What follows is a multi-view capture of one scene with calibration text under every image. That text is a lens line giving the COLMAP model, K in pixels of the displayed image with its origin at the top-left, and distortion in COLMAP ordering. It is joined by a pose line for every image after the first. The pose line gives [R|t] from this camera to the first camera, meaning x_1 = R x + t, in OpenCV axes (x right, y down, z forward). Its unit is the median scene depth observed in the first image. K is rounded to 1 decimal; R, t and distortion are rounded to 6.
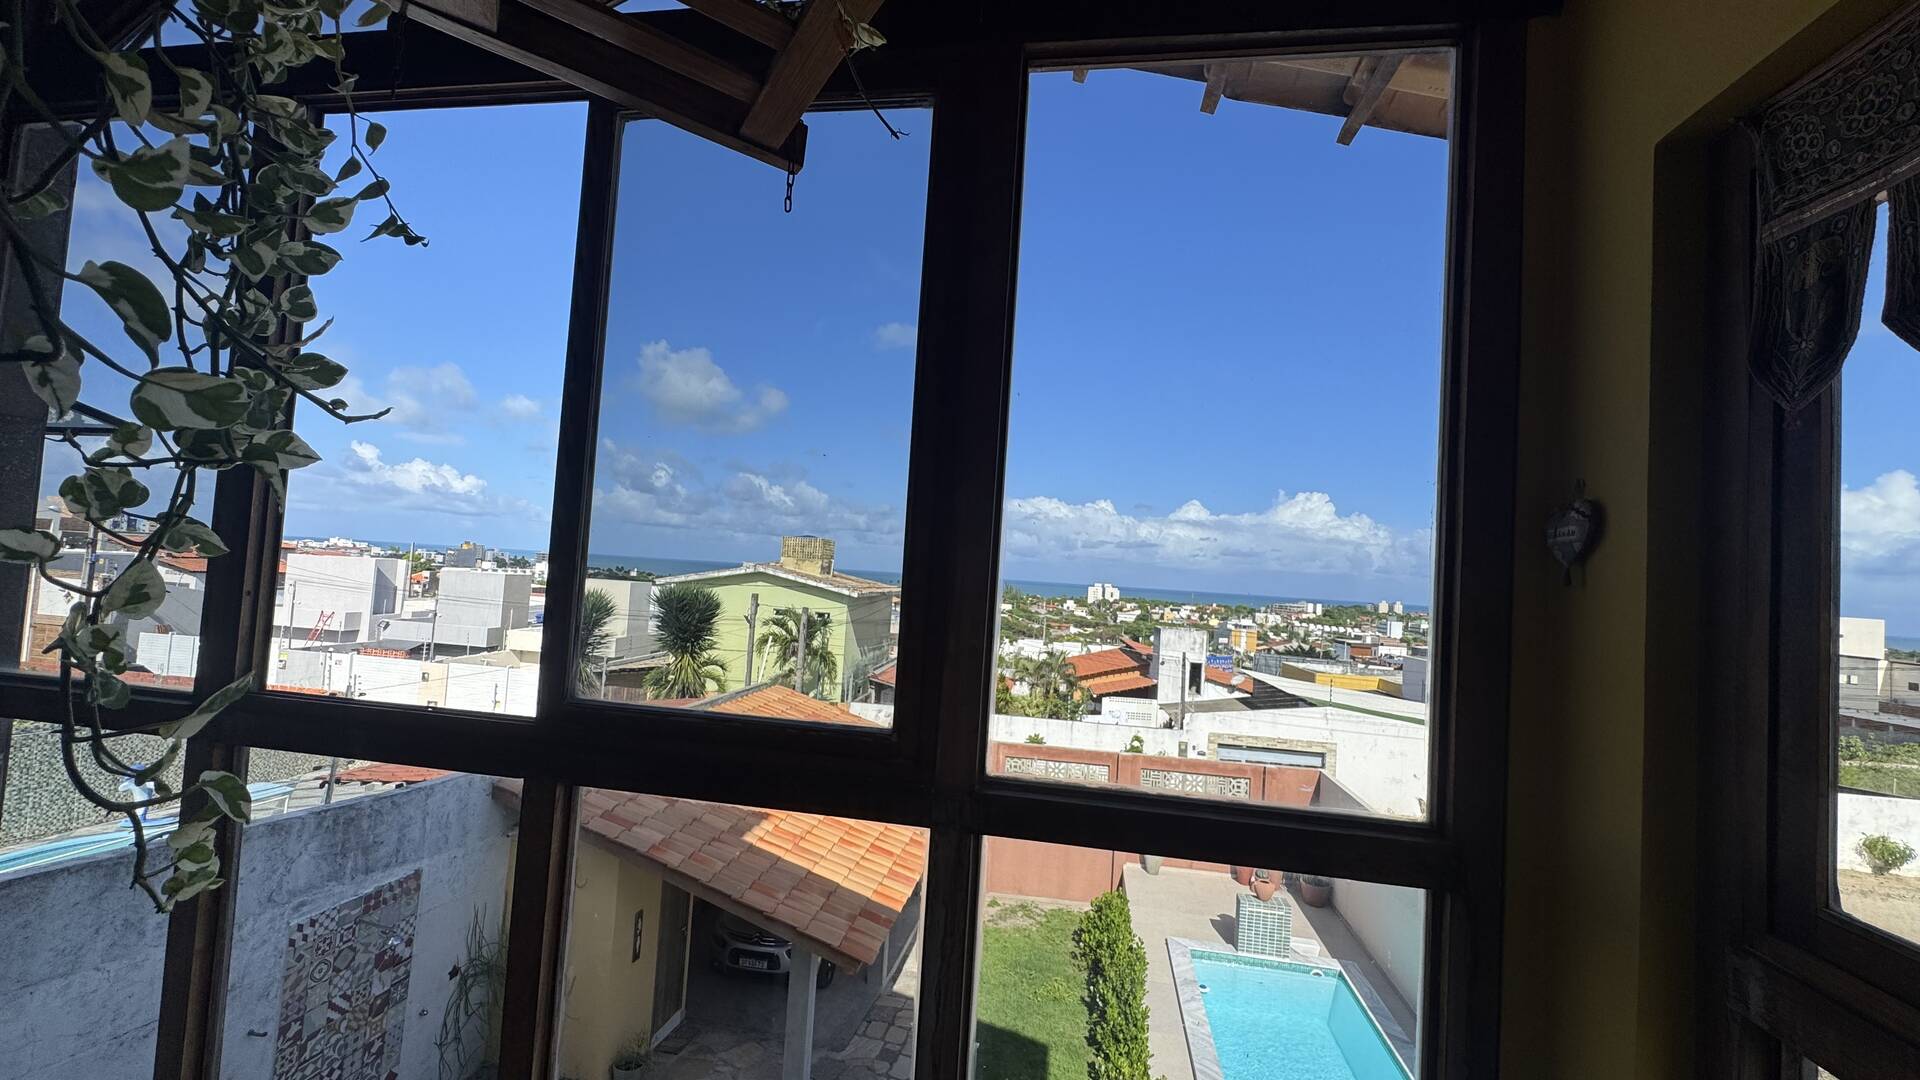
lens RADIAL K [[768.6, 0, 959.8], [0, 768.6, 538.9], [0, 0, 1]] dist [-0.002328, 0.000364]
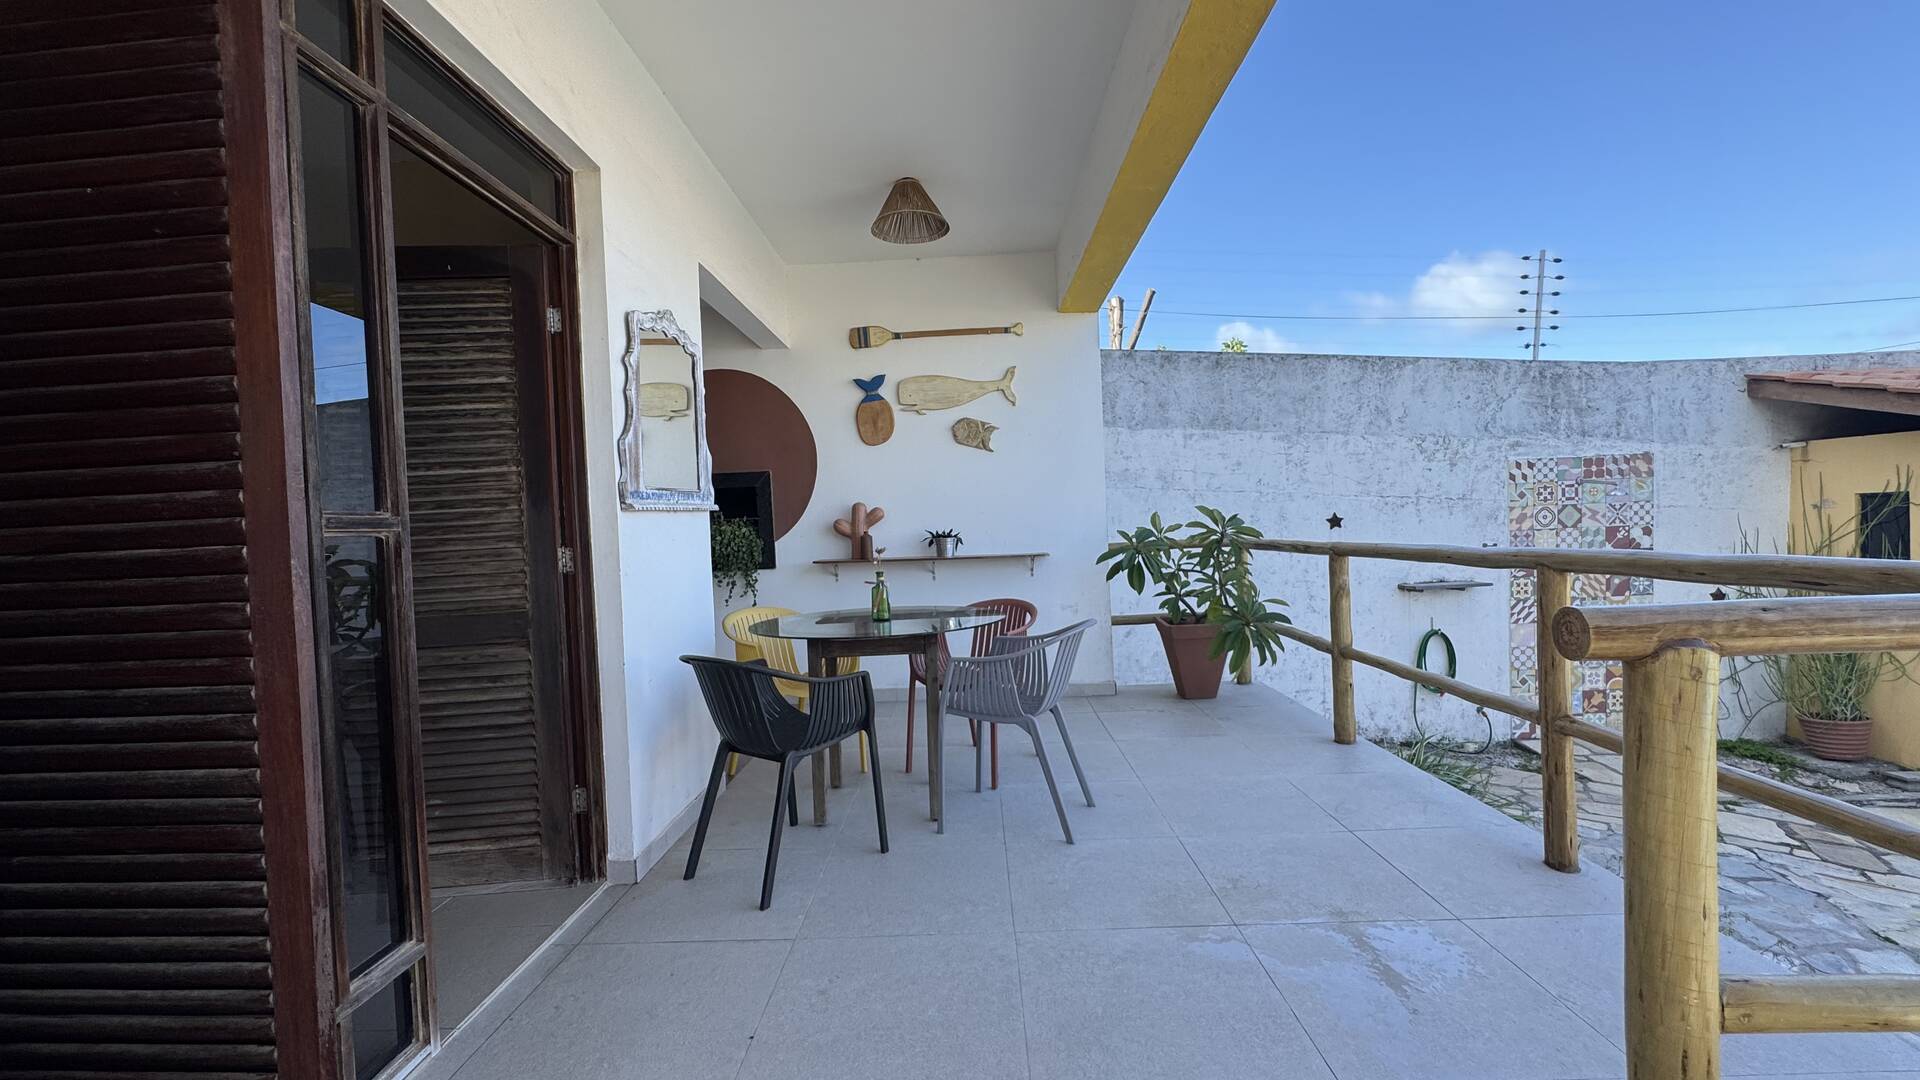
lens RADIAL K [[771.9, 0, 958.6], [0, 771.9, 536.6], [0, 0, 1]] dist [-0.000660, 0.000087]
pose [[0.150294, -0.051038, -0.987323, 0.032821], [0.095204, 0.994773, -0.036930, 0.258004], [0.984047, -0.088446, 0.154367, 0.029114]]
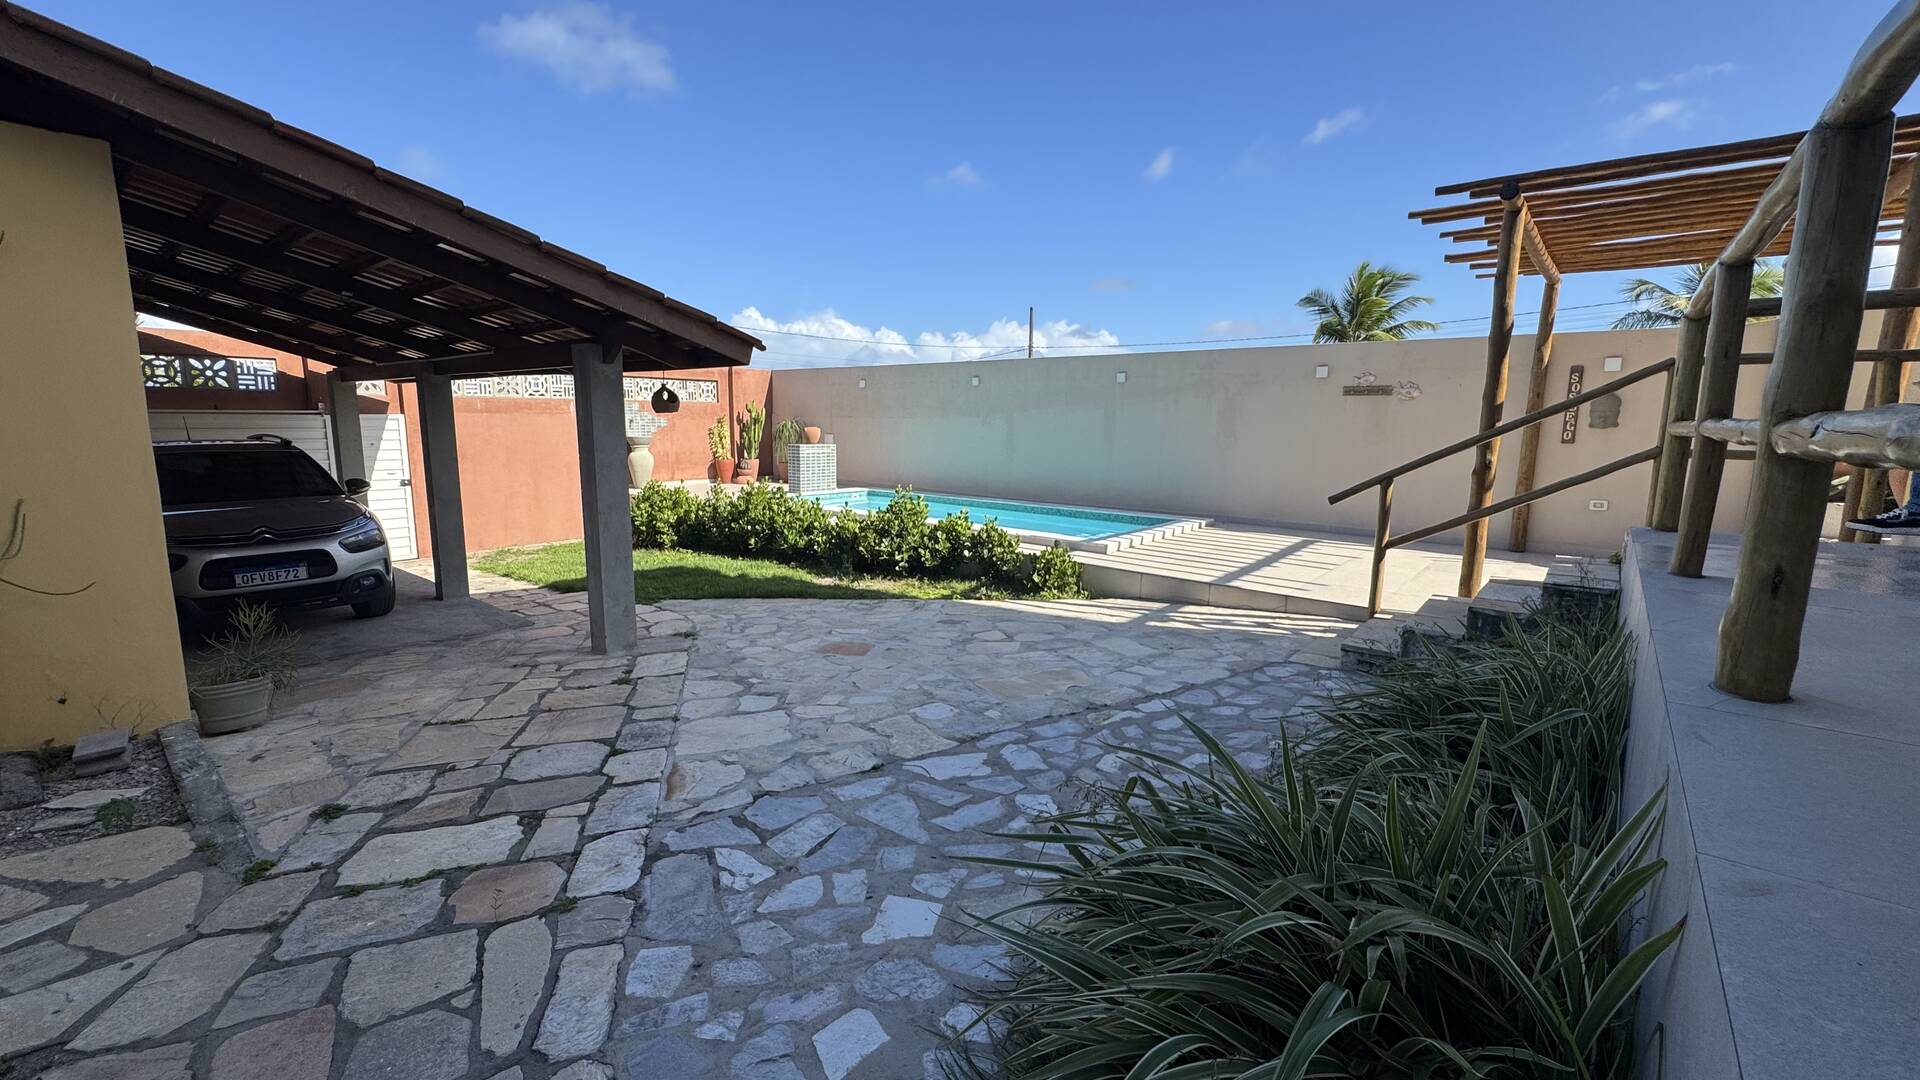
lens RADIAL K [[771.9, 0, 958.6], [0, 771.9, 536.6], [0, 0, 1]] dist [-0.000660, 0.000087]
pose [[0.505402, -0.185875, 0.842627, -0.357961], [-0.022073, 0.973419, 0.227965, 0.295806], [-0.862602, -0.133814, 0.487865, 0.247351]]
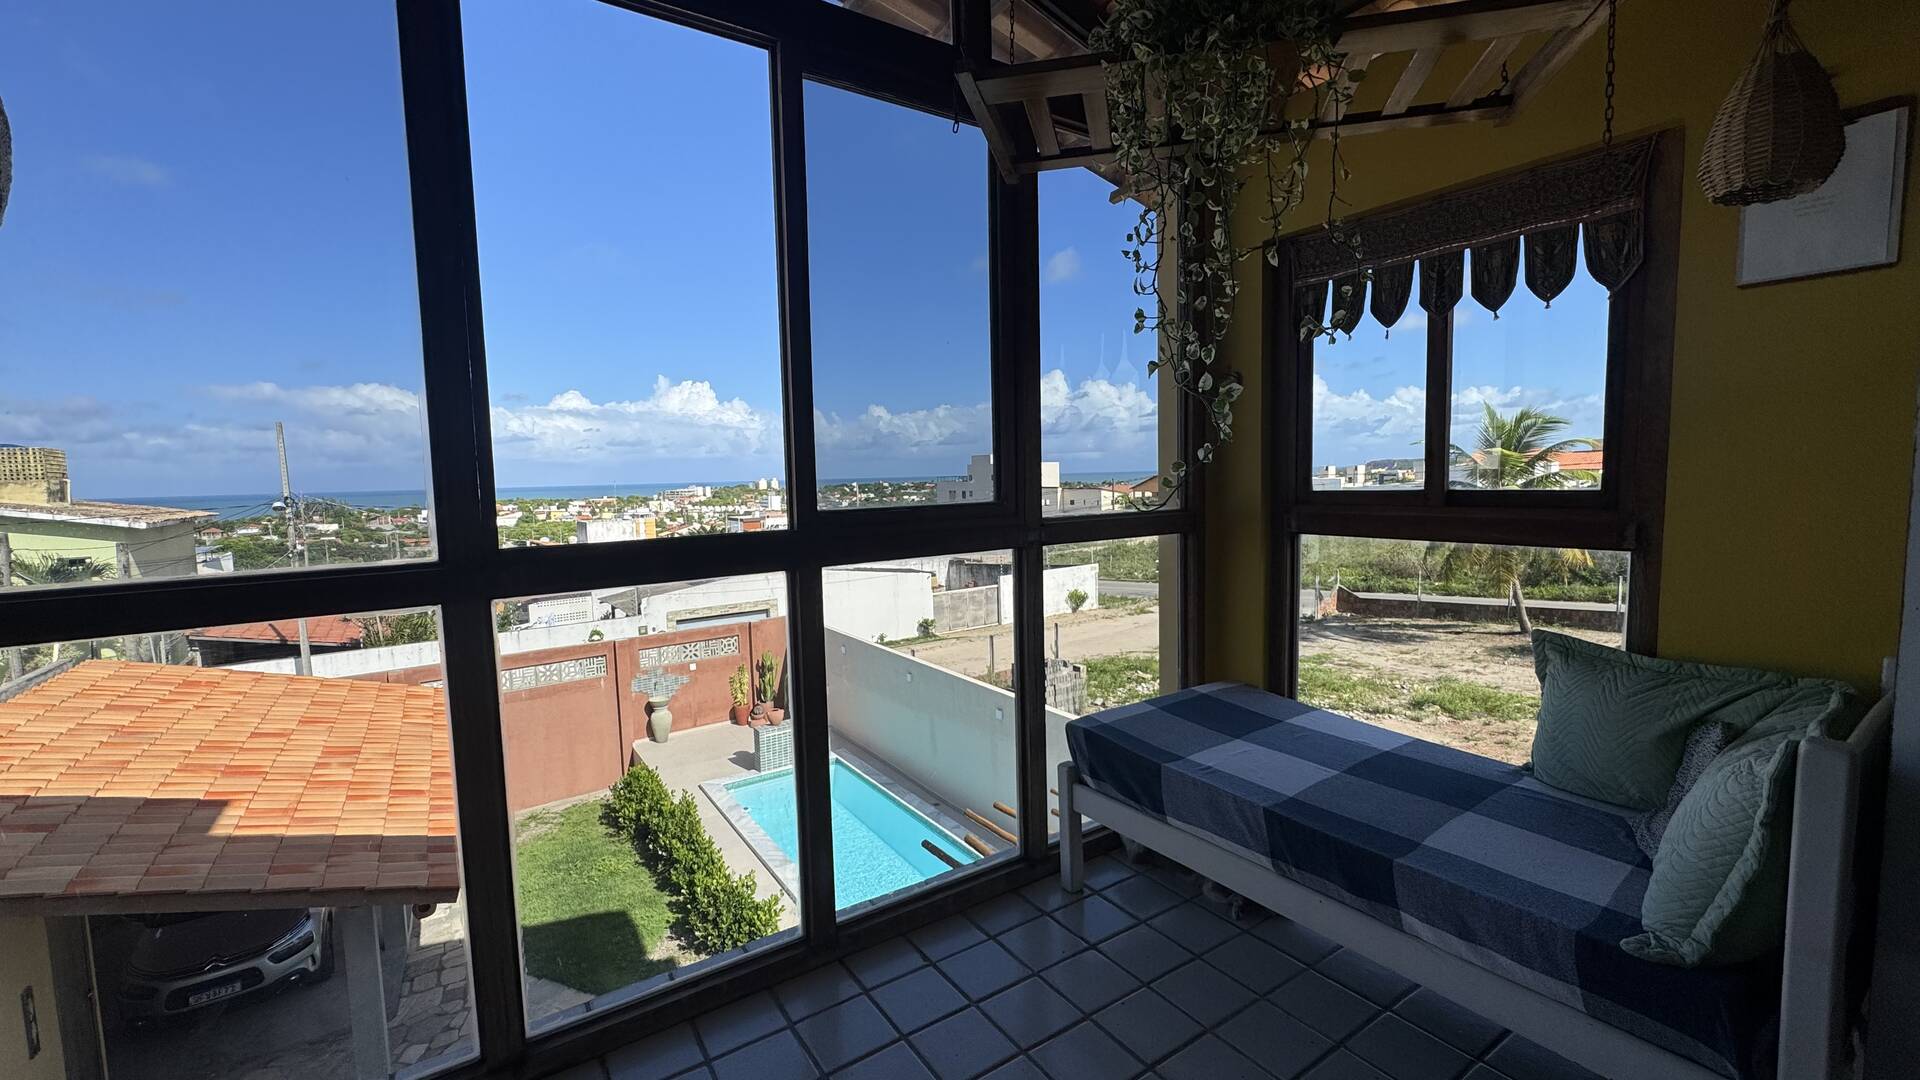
lens RADIAL K [[767.3, 0, 961.5], [0, 767.3, 538.4], [0, 0, 1]] dist [-0.002833, -0.000062]
pose [[0.722648, -0.138292, 0.677241, -0.138434], [0.038907, 0.986366, 0.159900, 0.004432], [-0.690121, -0.089202, 0.718176, -0.024360]]
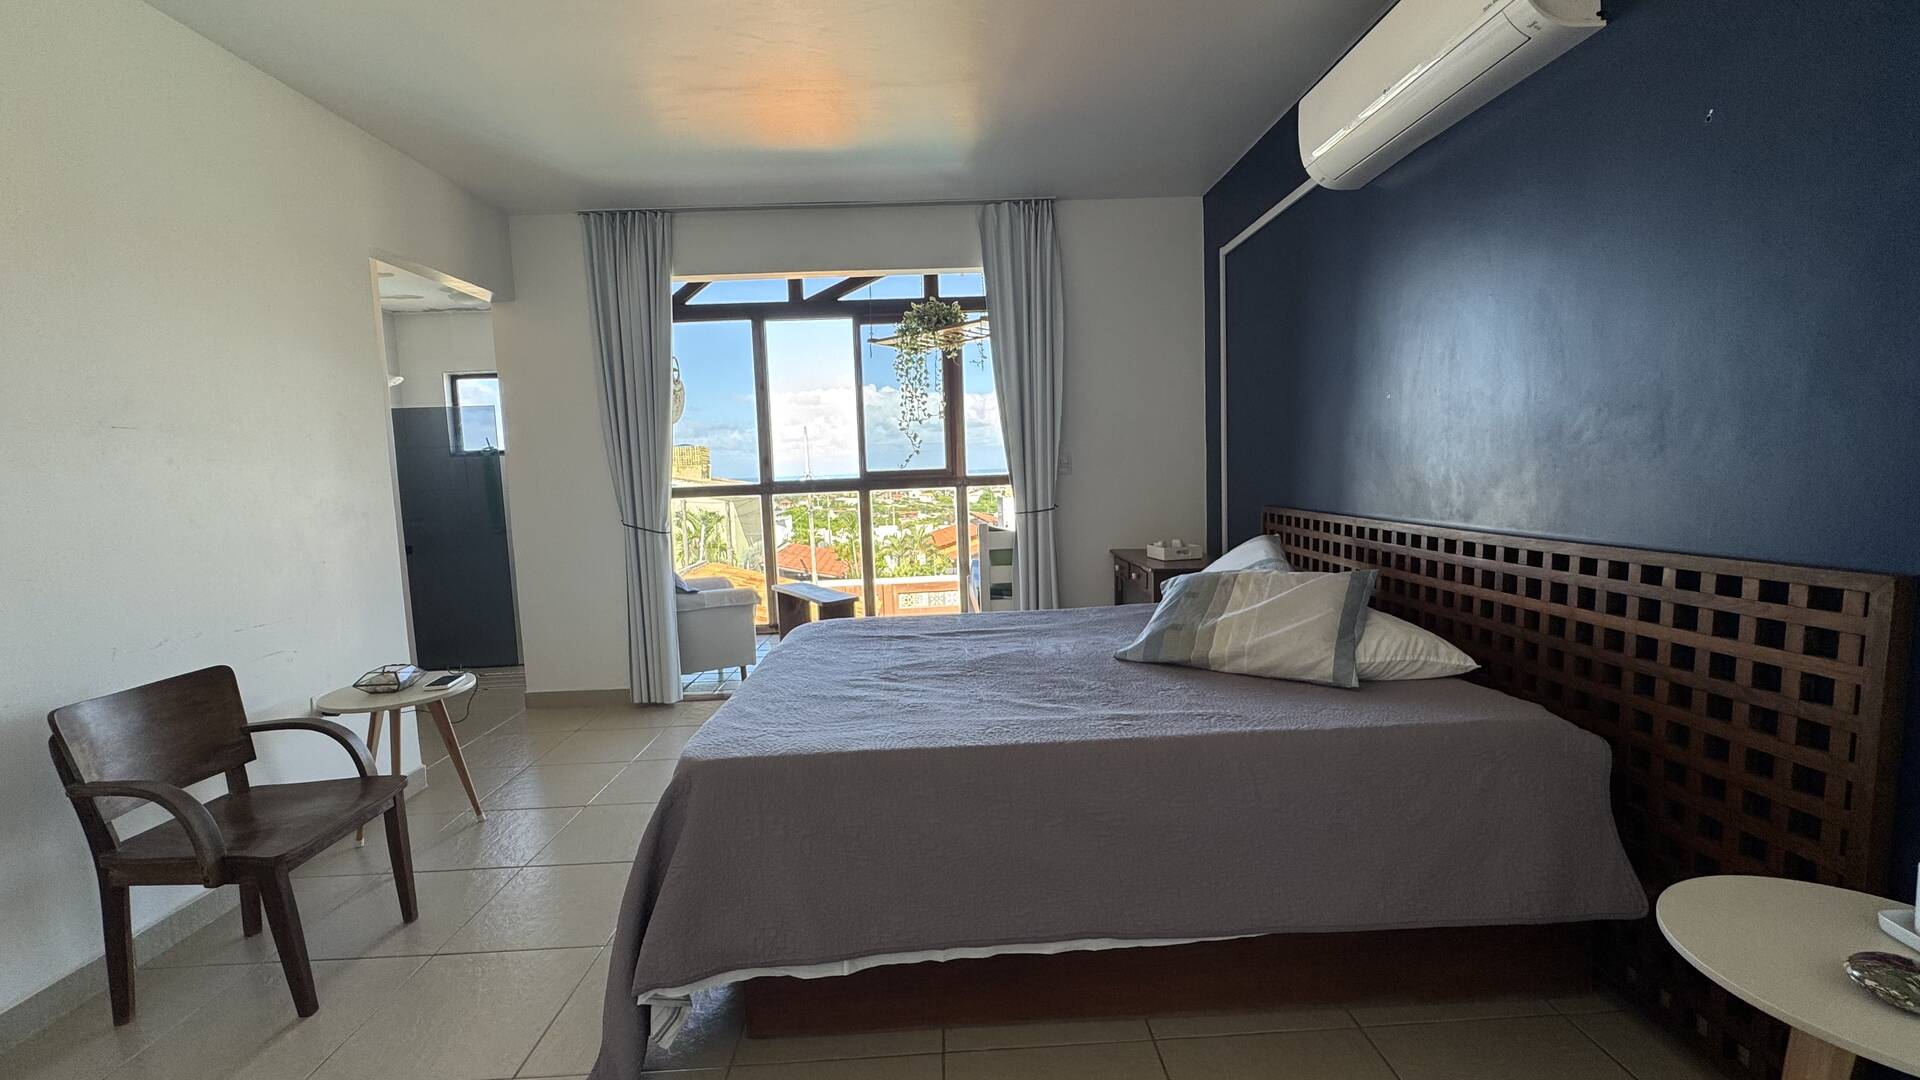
lens RADIAL K [[771.9, 0, 958.6], [0, 771.9, 536.6], [0, 0, 1]] dist [-0.000660, 0.000087]
pose [[0.974763, -0.115281, 0.191174, -0.093913], [0.088028, 0.985449, 0.145403, -0.001273], [-0.205154, -0.124905, 0.970727, -0.353649]]
